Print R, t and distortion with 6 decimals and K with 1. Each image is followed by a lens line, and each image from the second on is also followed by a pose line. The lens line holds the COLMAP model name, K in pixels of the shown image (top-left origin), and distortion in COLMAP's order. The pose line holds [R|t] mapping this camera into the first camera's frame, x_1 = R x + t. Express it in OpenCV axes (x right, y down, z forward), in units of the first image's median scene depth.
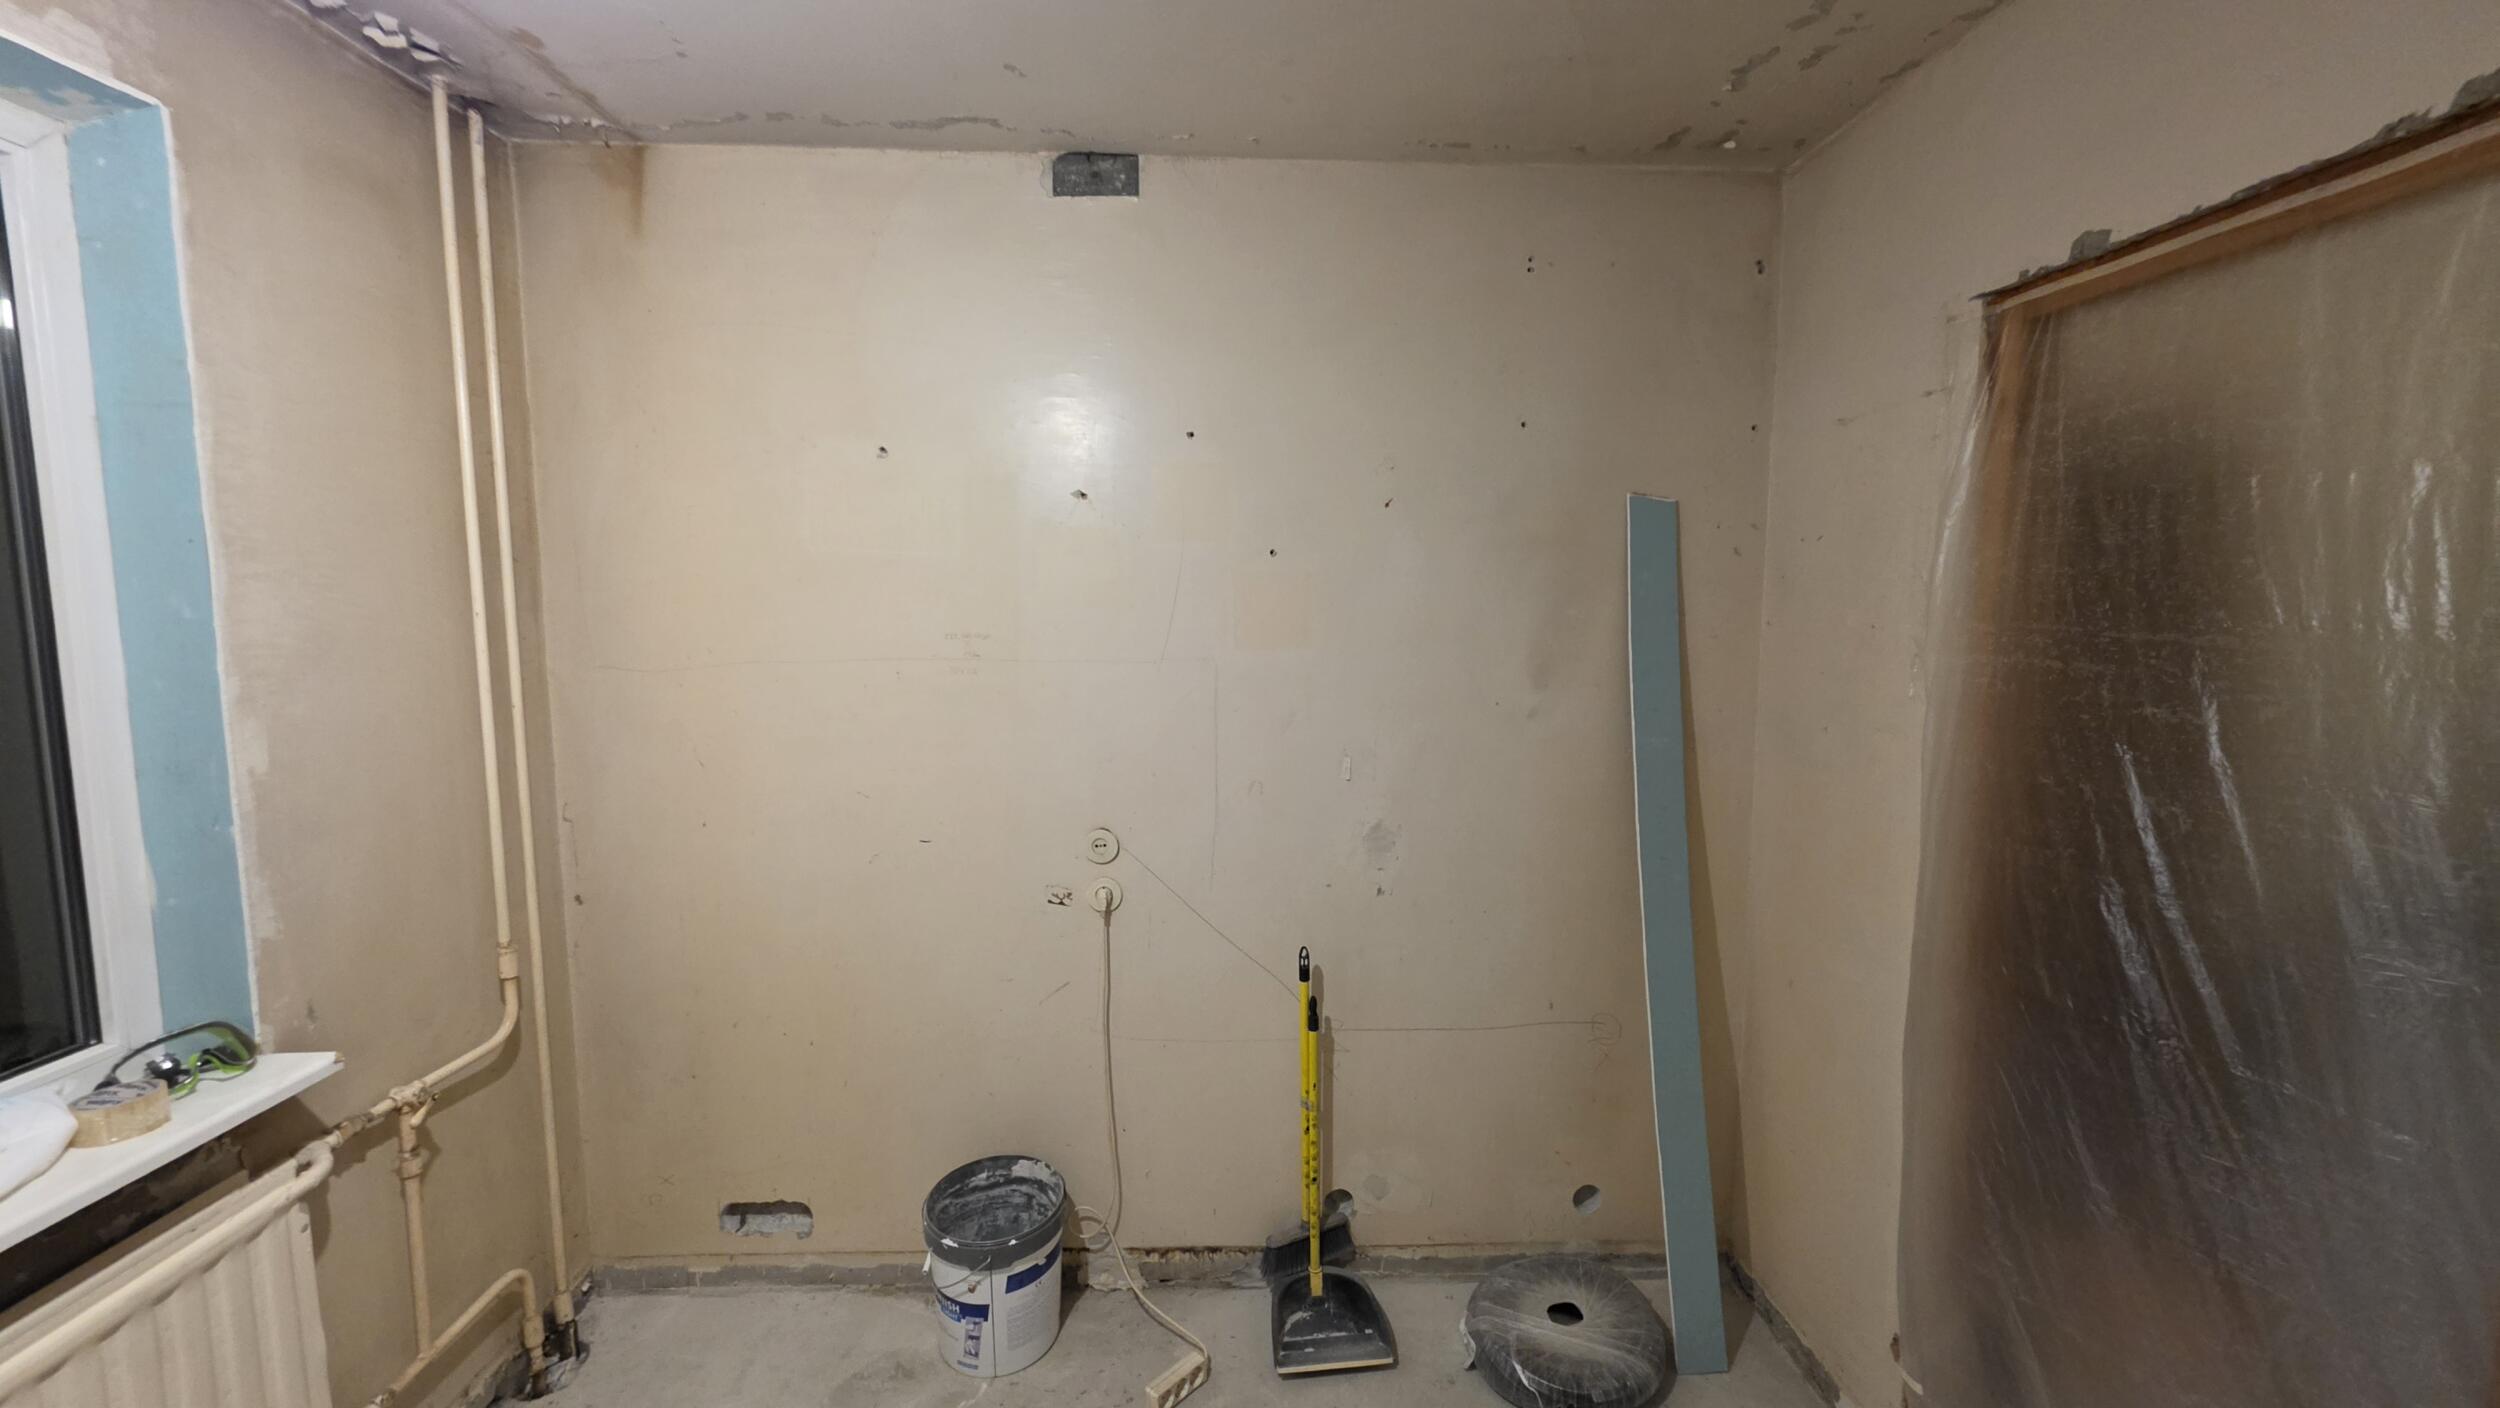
lens RADIAL K [[998.2, 0, 1250.0], [0, 998.2, 695.0], [0, 0, 1]] dist [-0.000464, 0.000904]
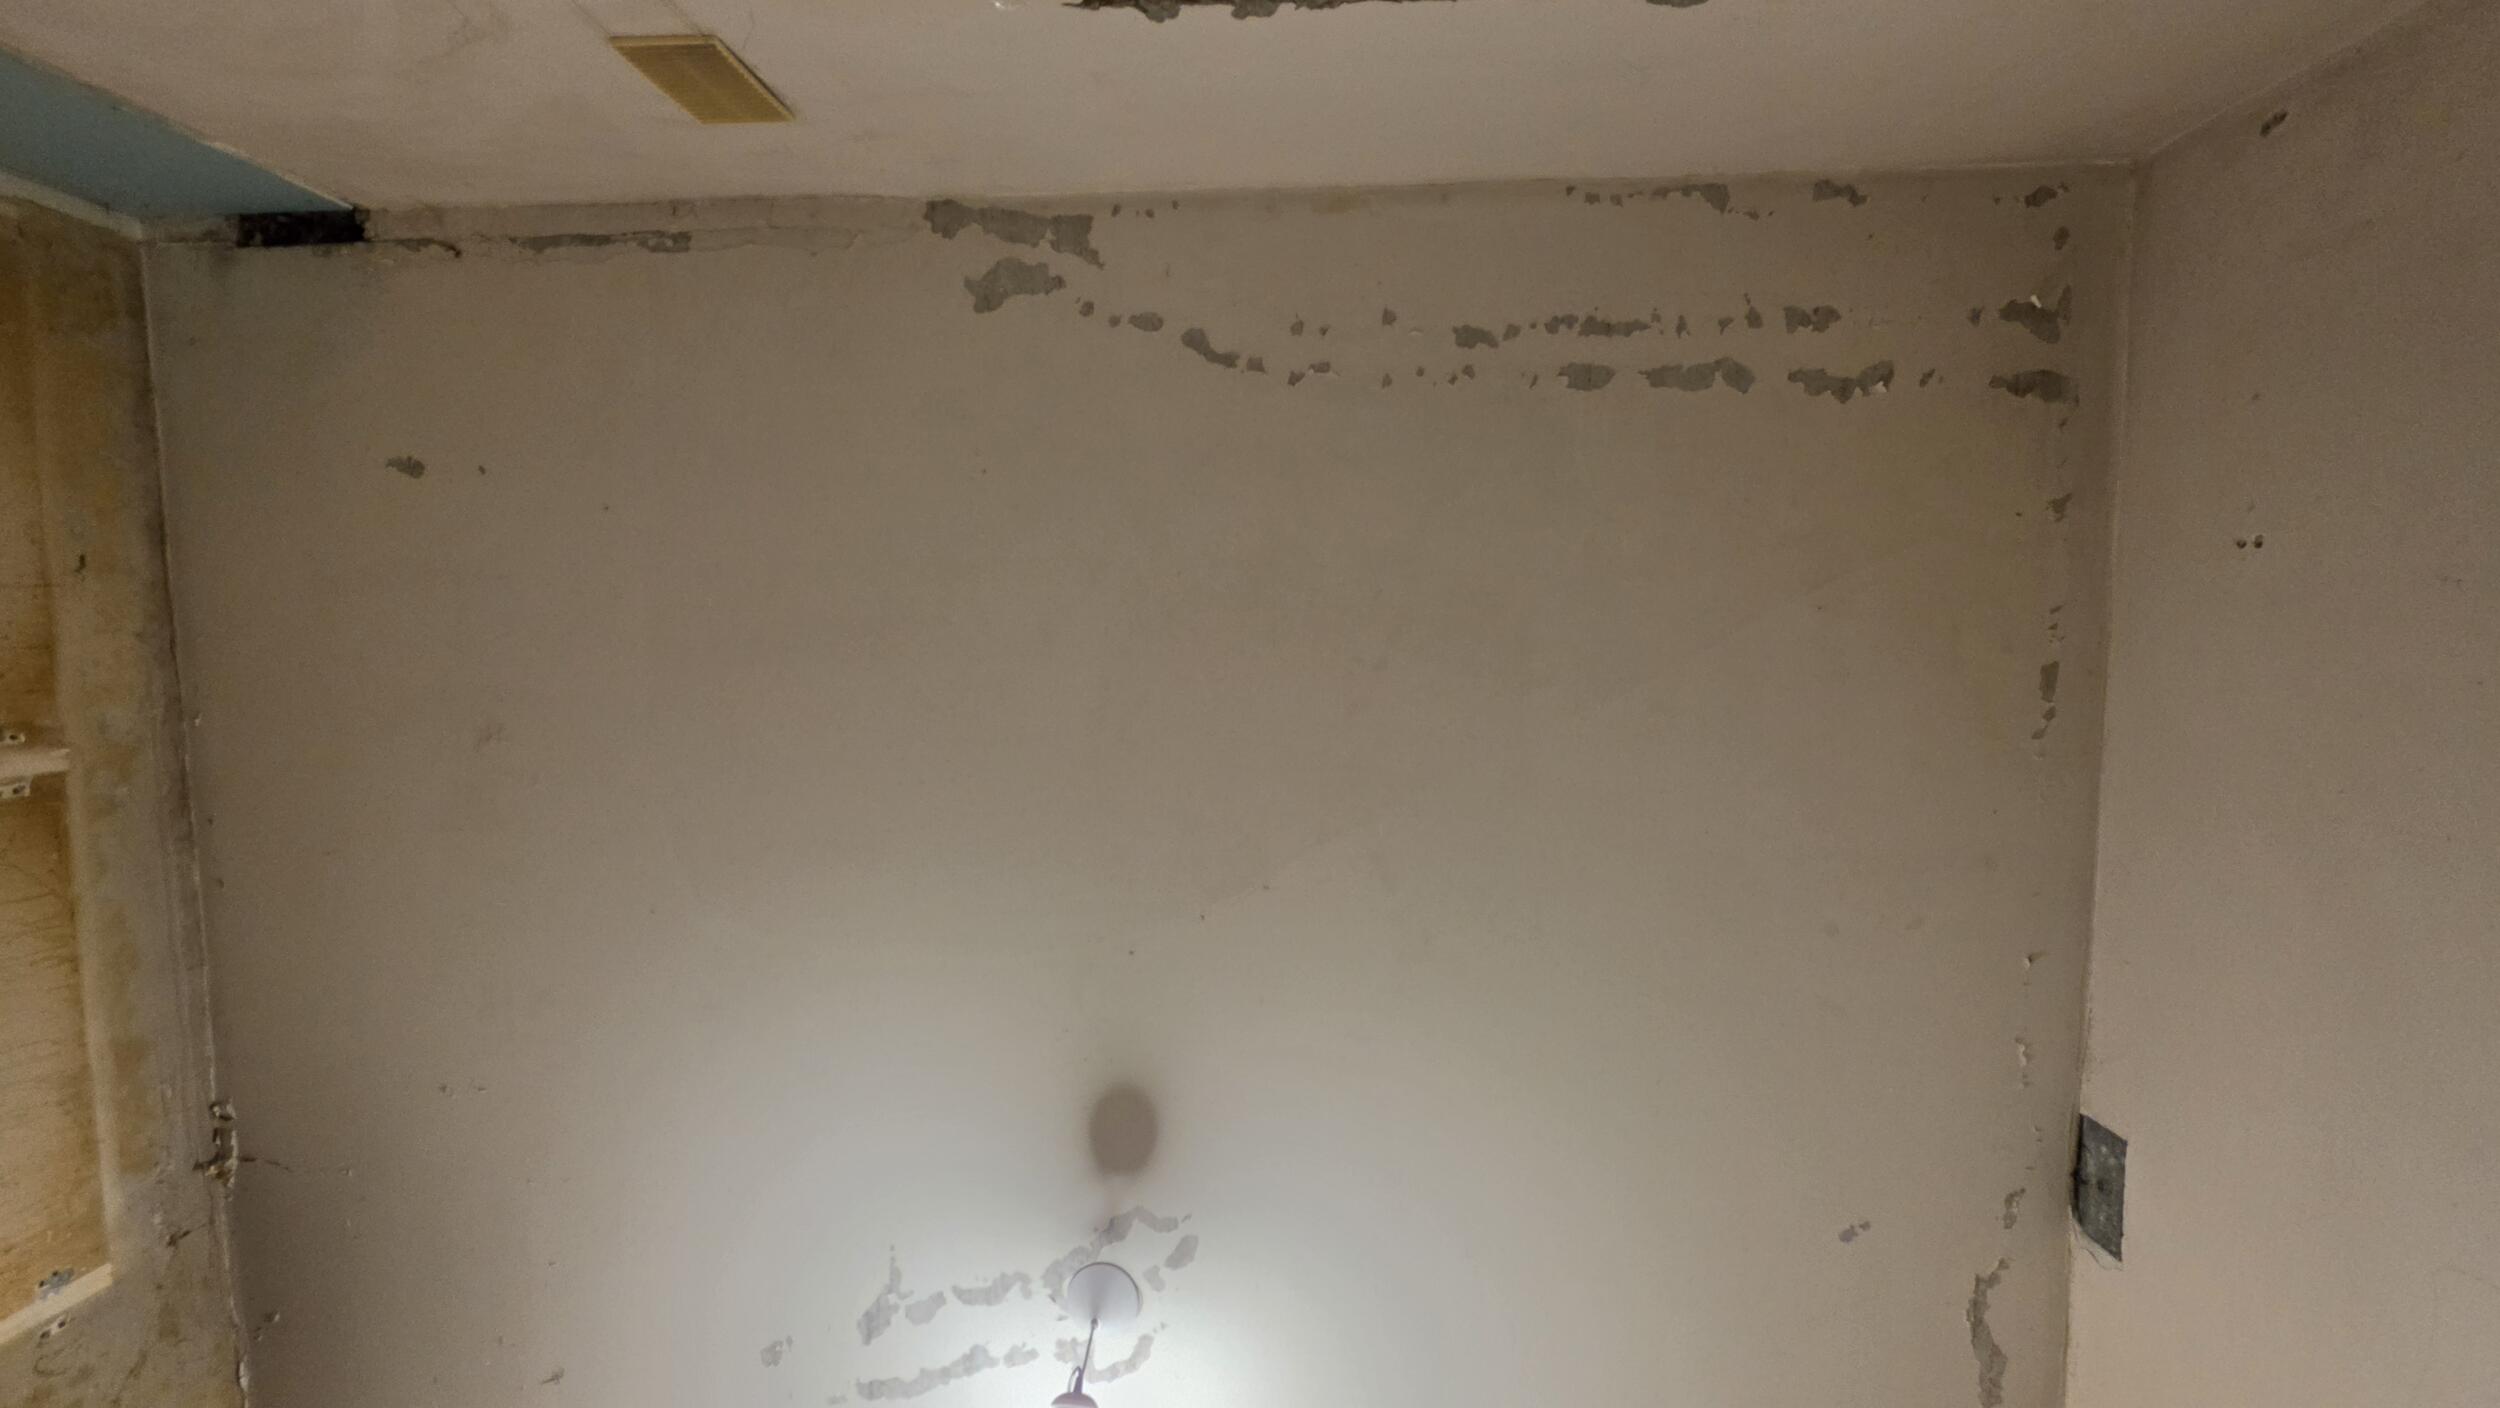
lens RADIAL K [[984.6, 0, 1257.2], [0, 984.6, 704.6], [0, 0, 1]] dist [-0.001913, 0.002409]
pose [[-0.050489, -0.996308, -0.069435, 0.293150], [-0.138222, 0.075826, -0.987494, 0.250889], [0.989114, -0.040260, -0.141540, 0.577737]]
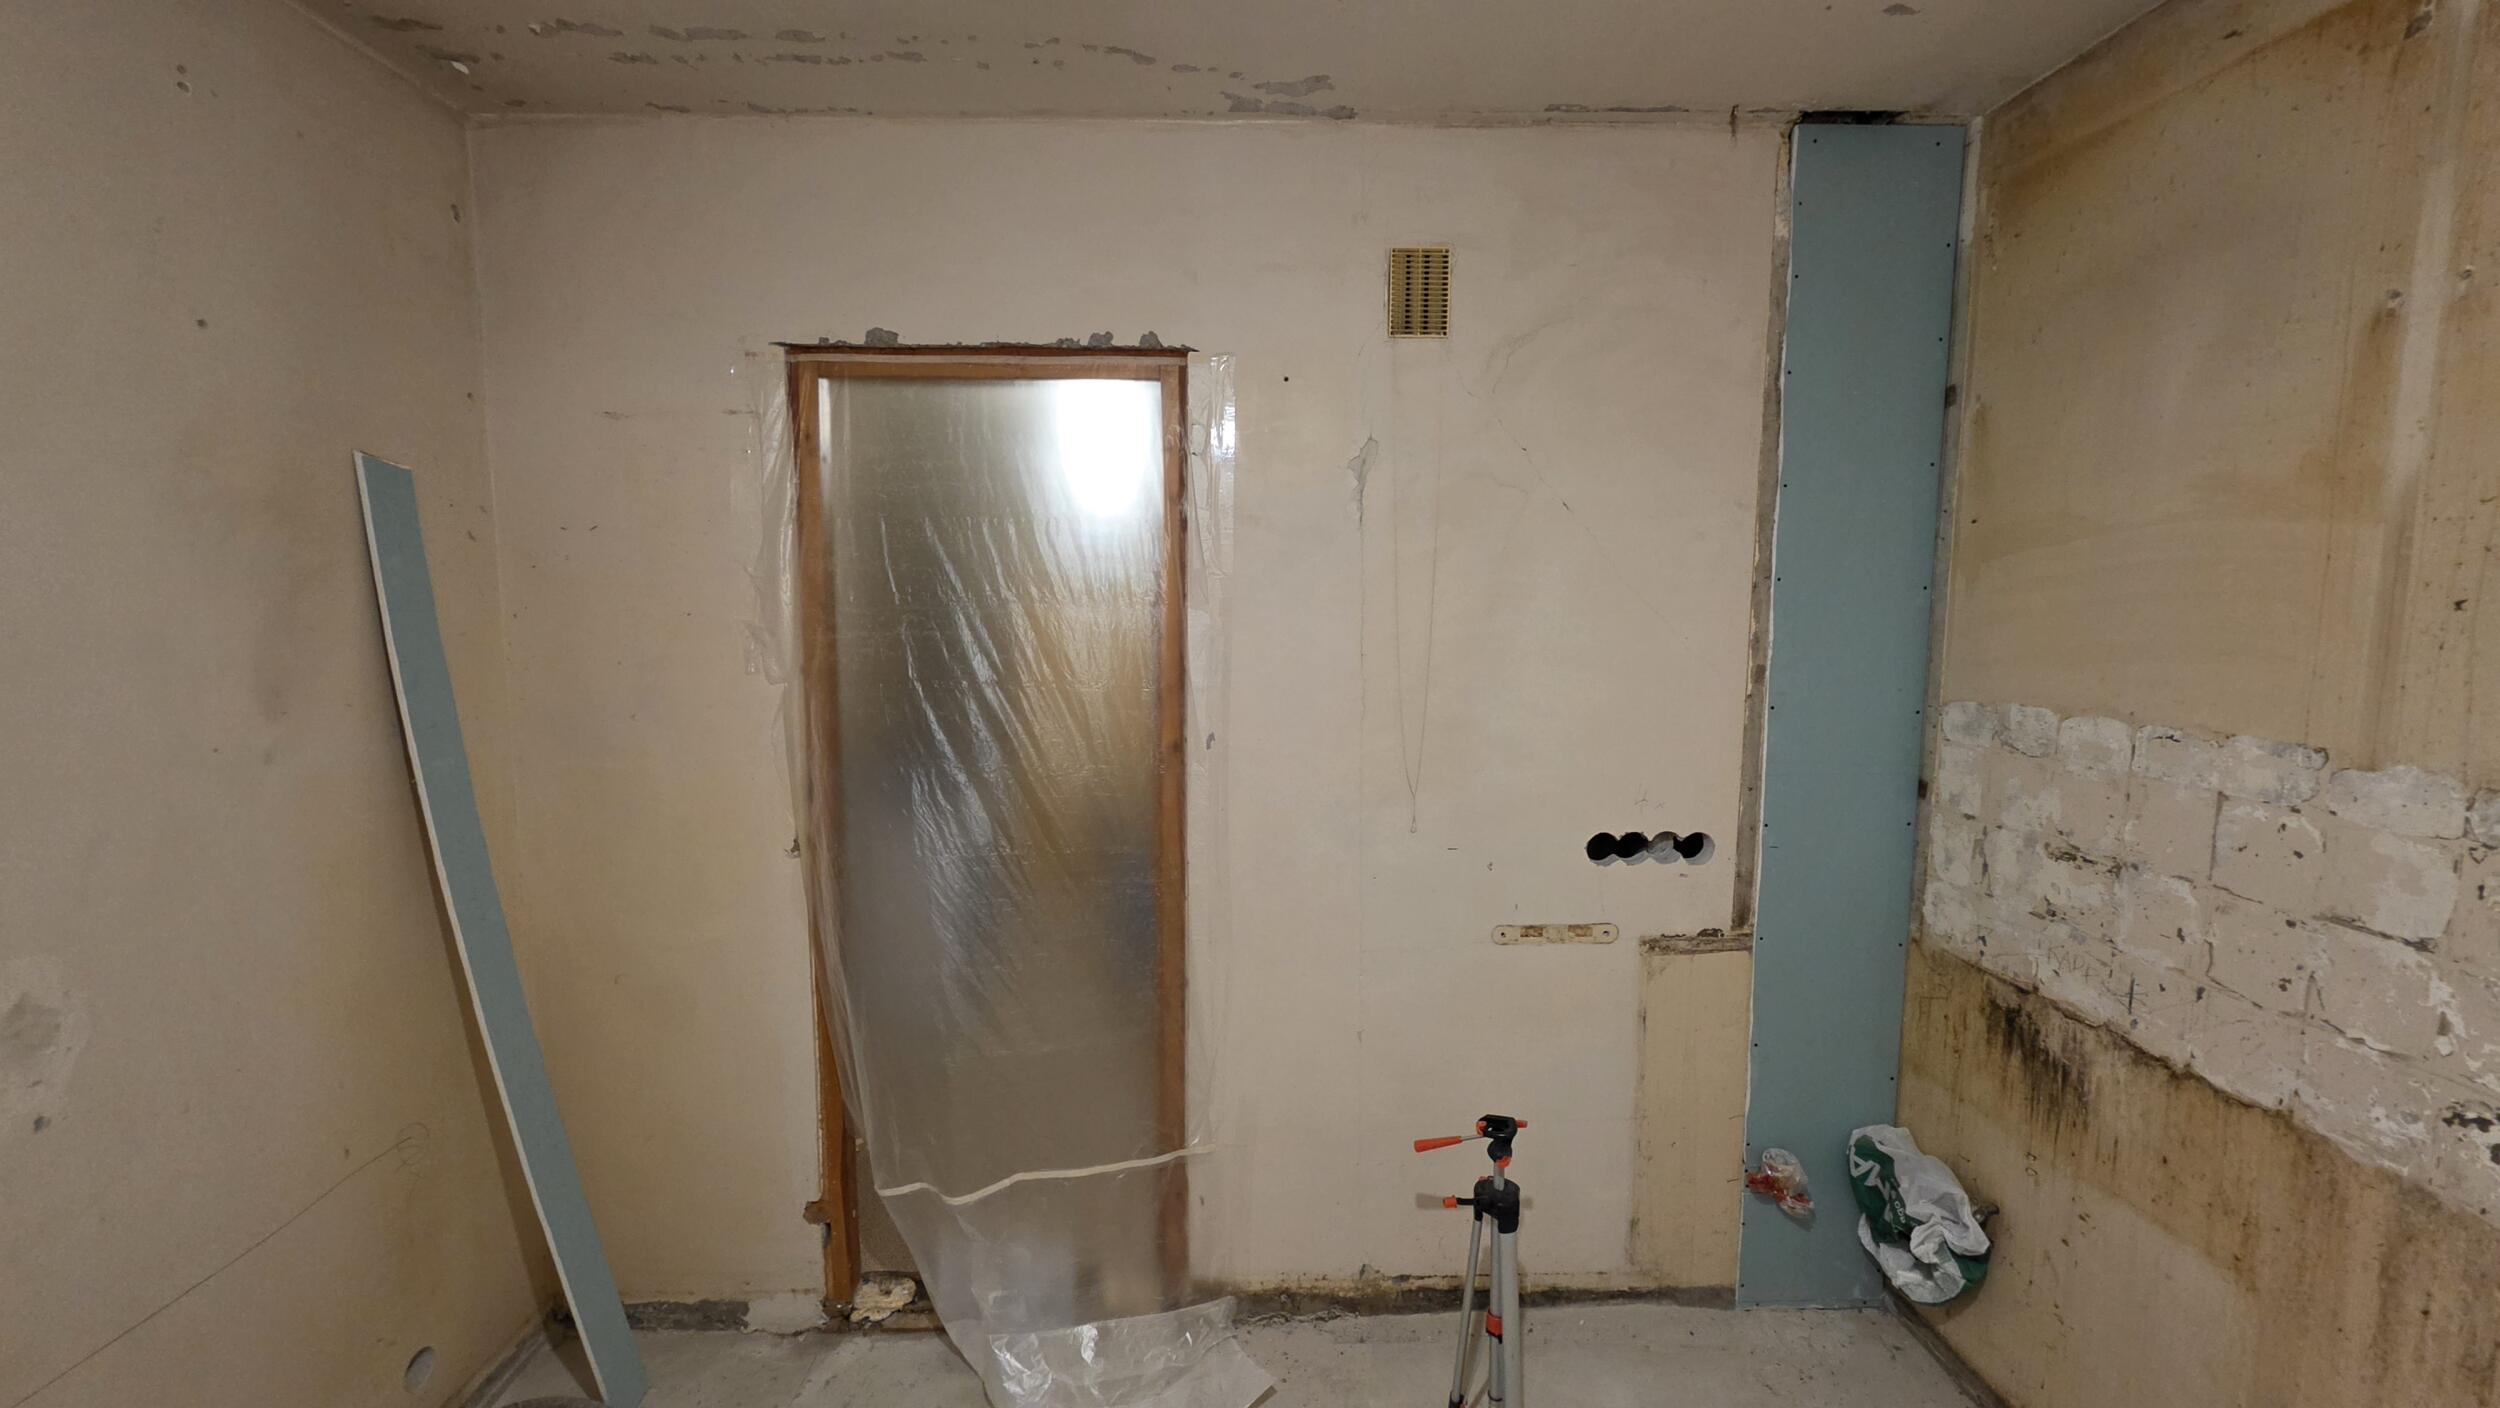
lens RADIAL K [[998.2, 0, 1250.0], [0, 998.2, 695.0], [0, 0, 1]] dist [-0.000464, 0.000904]
pose [[0.019051, -0.106136, 0.994169, -0.462681], [0.097151, 0.989841, 0.103813, -0.035069], [-0.995087, 0.094607, 0.029169, 0.368125]]
